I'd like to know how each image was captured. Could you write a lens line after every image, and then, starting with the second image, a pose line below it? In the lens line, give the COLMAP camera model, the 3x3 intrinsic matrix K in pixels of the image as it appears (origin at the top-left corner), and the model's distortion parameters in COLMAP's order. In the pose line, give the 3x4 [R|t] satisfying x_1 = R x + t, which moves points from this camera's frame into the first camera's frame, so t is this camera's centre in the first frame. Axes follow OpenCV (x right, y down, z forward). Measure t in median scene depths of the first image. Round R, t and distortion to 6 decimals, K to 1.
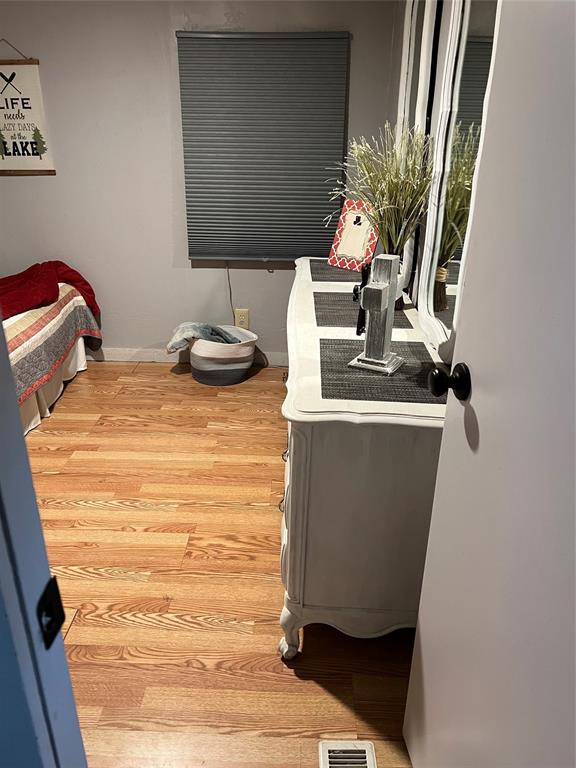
lens RADIAL K [[579.0, 0, 283.4], [0, 579.0, 387.3], [0, 0, 1]] dist [0.072921, -0.092082]
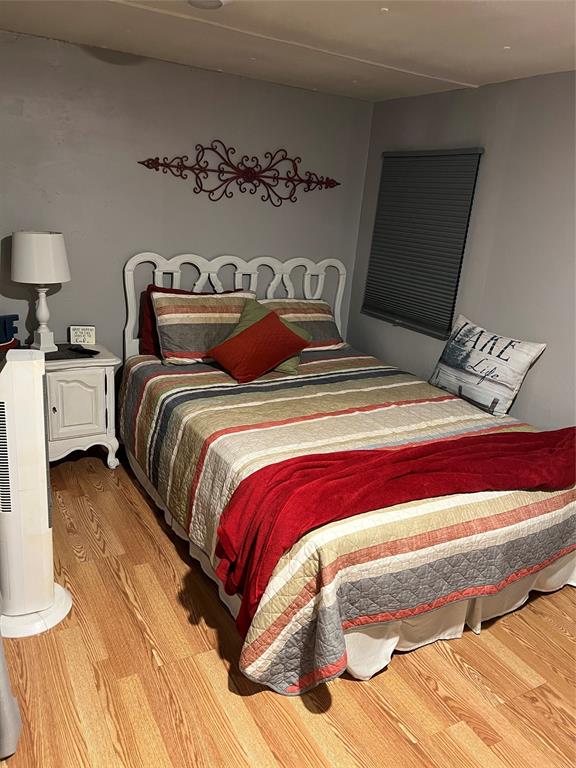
lens RADIAL K [[579.0, 0, 283.4], [0, 579.0, 387.3], [0, 0, 1]] dist [0.072921, -0.092082]
pose [[0.511459, 0.296936, -0.806374, -0.041536], [-0.429737, 0.901010, 0.059215, -0.162388], [0.744134, 0.316243, 0.588434, 0.327488]]
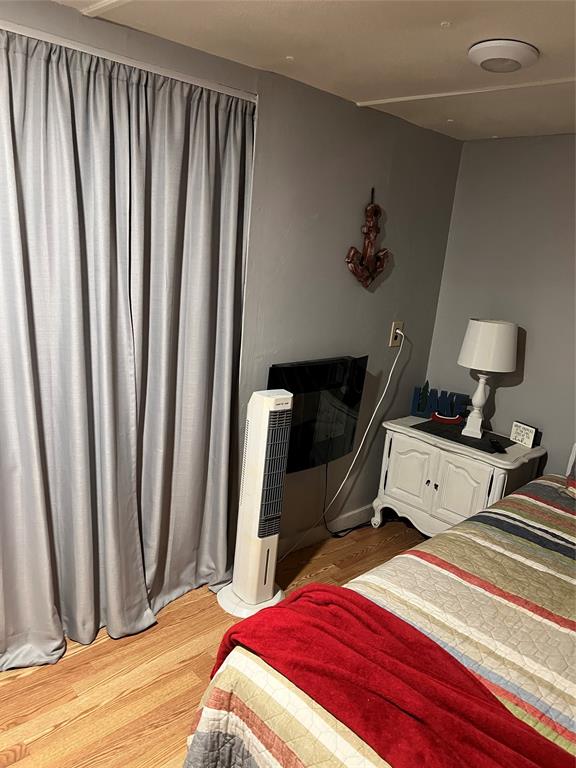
lens RADIAL K [[579.0, 0, 283.4], [0, 579.0, 387.3], [0, 0, 1]] dist [0.072921, -0.092082]
pose [[-0.719617, 0.111507, -0.685360, -0.242965], [-0.362077, 0.781952, 0.507397, -0.612293], [0.592496, 0.613284, -0.522332, 1.216203]]
